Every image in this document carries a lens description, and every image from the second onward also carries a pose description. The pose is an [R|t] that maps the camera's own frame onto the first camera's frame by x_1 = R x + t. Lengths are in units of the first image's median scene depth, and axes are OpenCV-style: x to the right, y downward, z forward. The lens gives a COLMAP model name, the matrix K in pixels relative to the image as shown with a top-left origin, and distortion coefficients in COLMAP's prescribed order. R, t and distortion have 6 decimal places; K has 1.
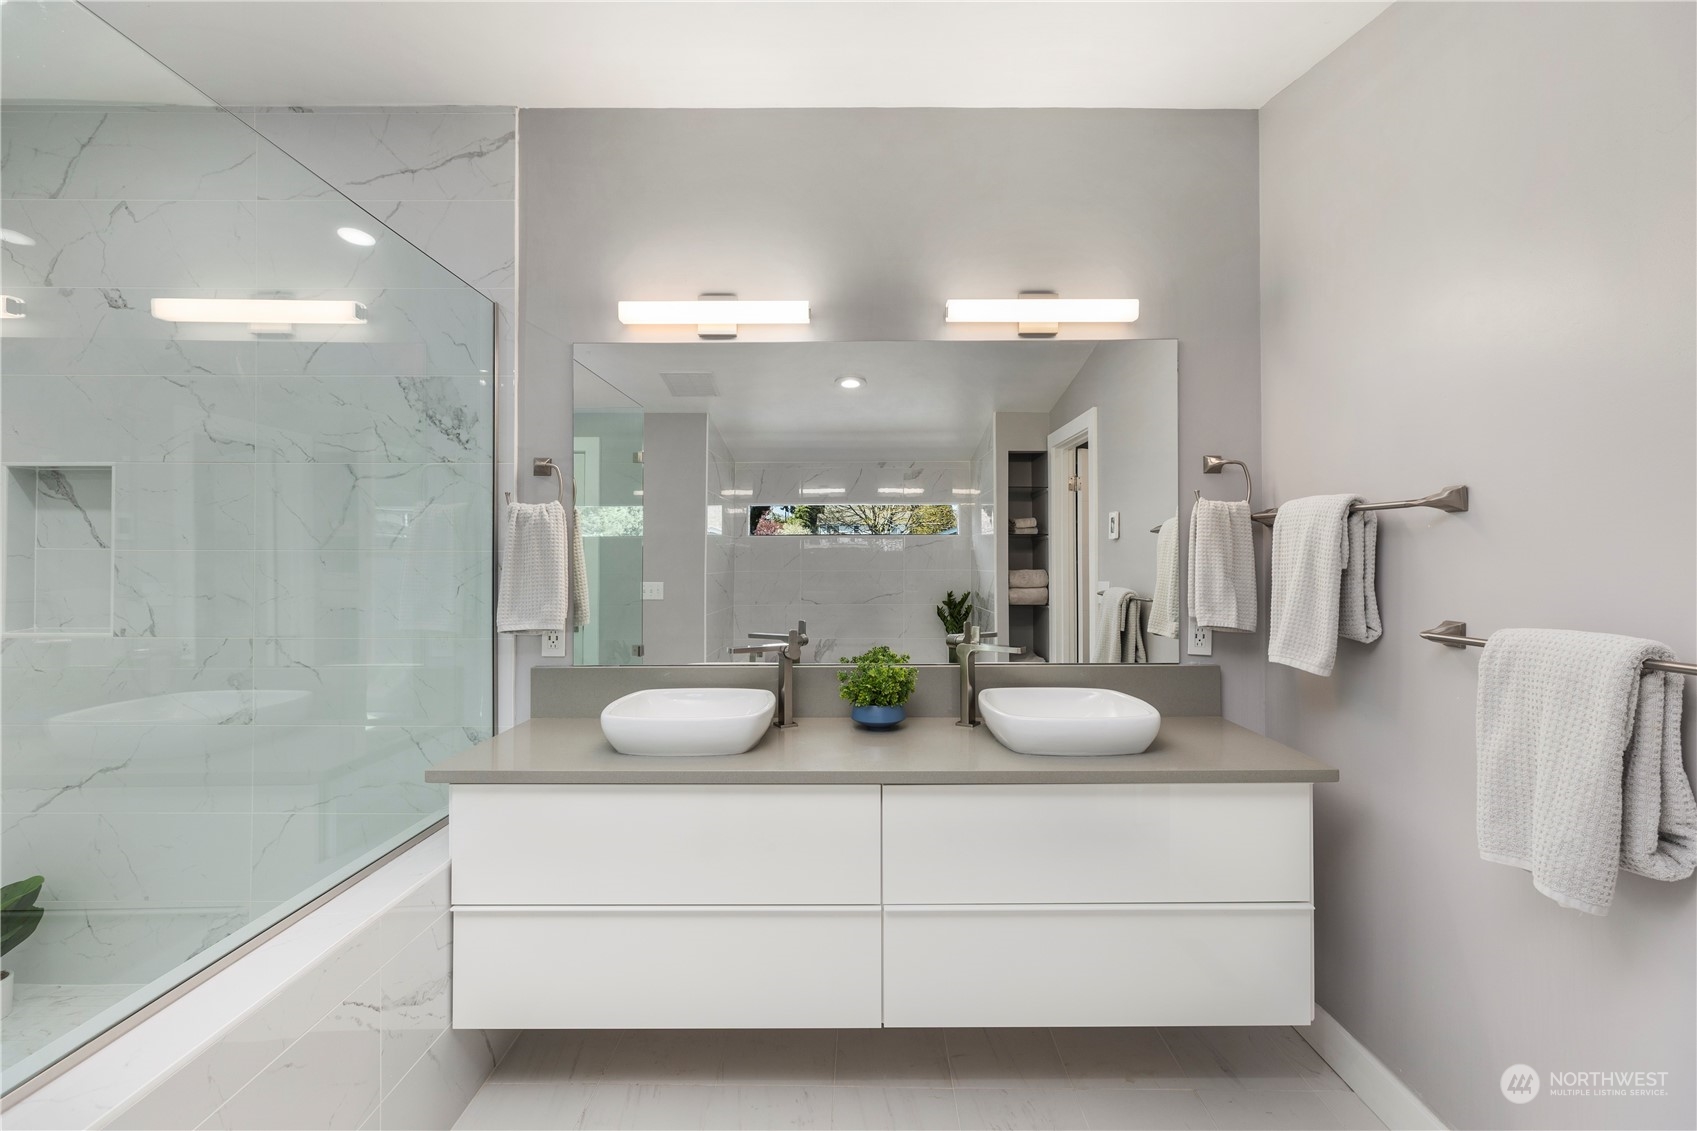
lens RADIAL K [[777.2, 0, 849.6], [0, 777.2, 563.3], [0, 0, 1]] dist [0.000676, 0.000028]
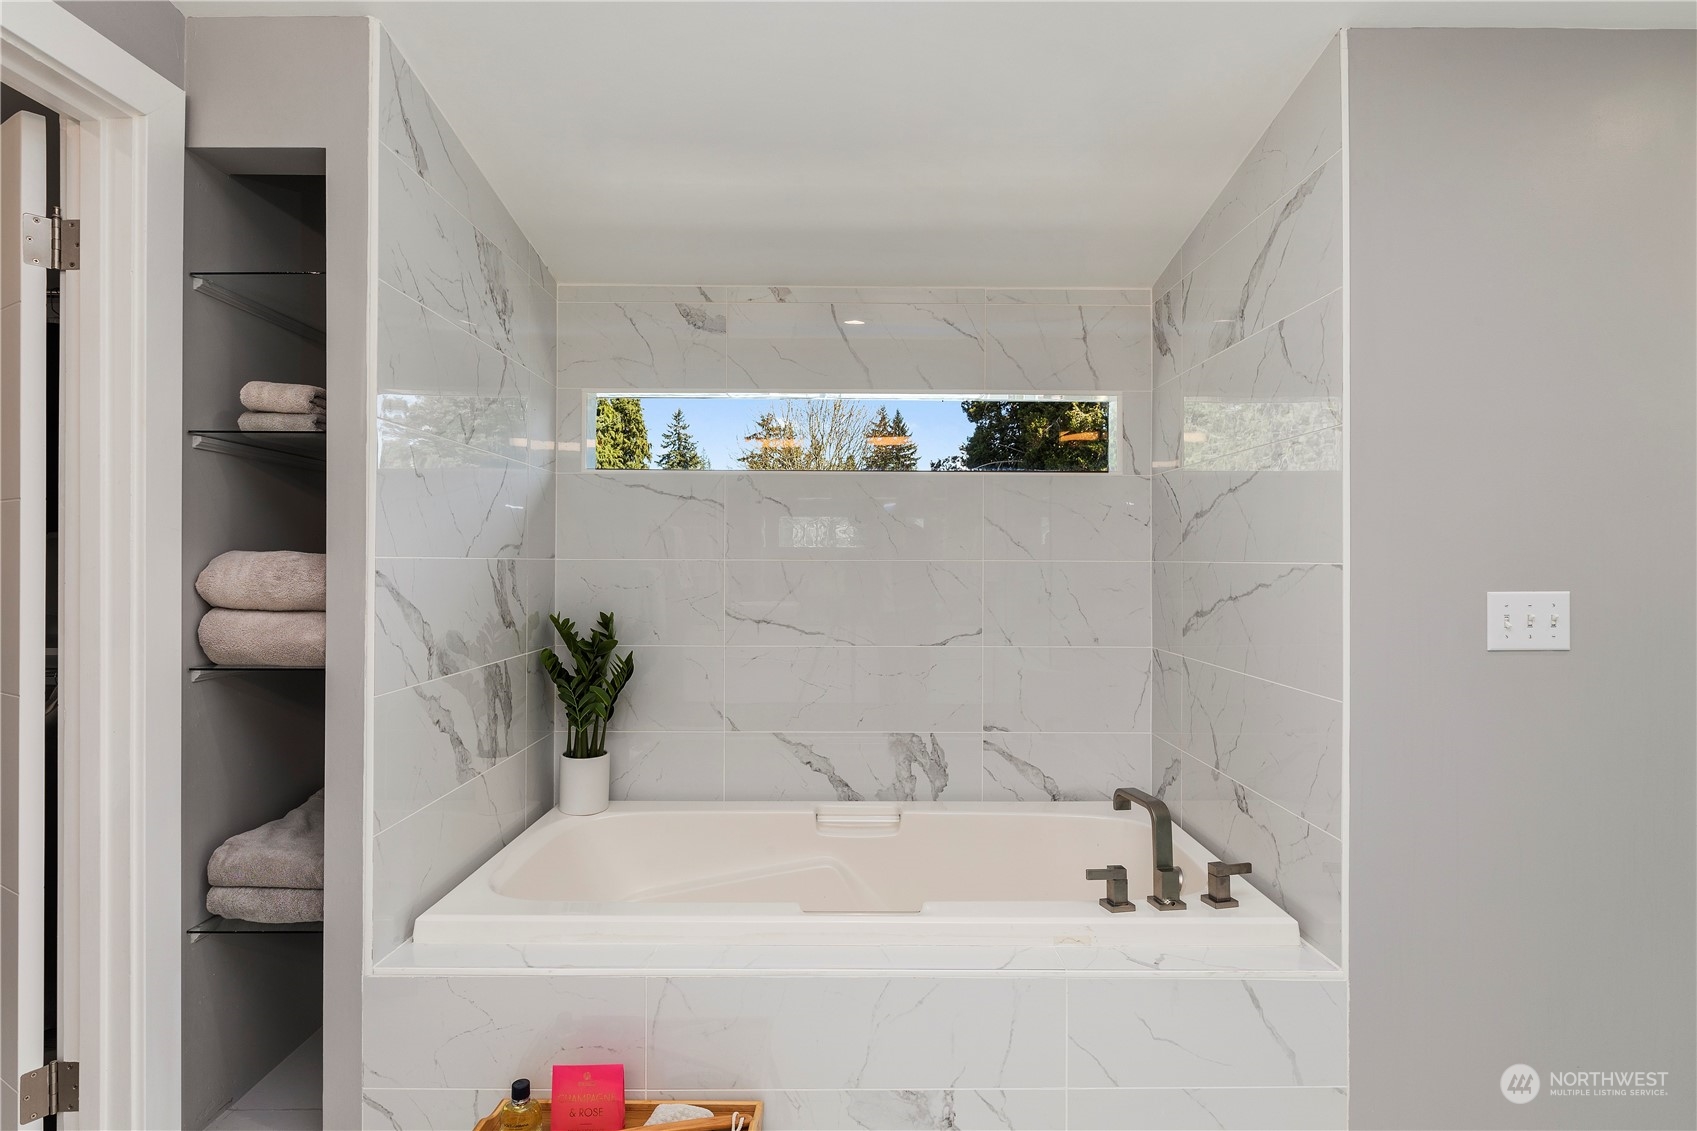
lens RADIAL K [[938.3, 0, 849.1], [0, 938.3, 568.3], [0, 0, 1]] dist [-0.000087, 0.000007]
pose [[0.999999, 0.001076, 0.000178, 0.455456], [-0.001074, 0.999942, -0.010723, 0.019624], [-0.000189, 0.010723, 0.999942, 0.629146]]
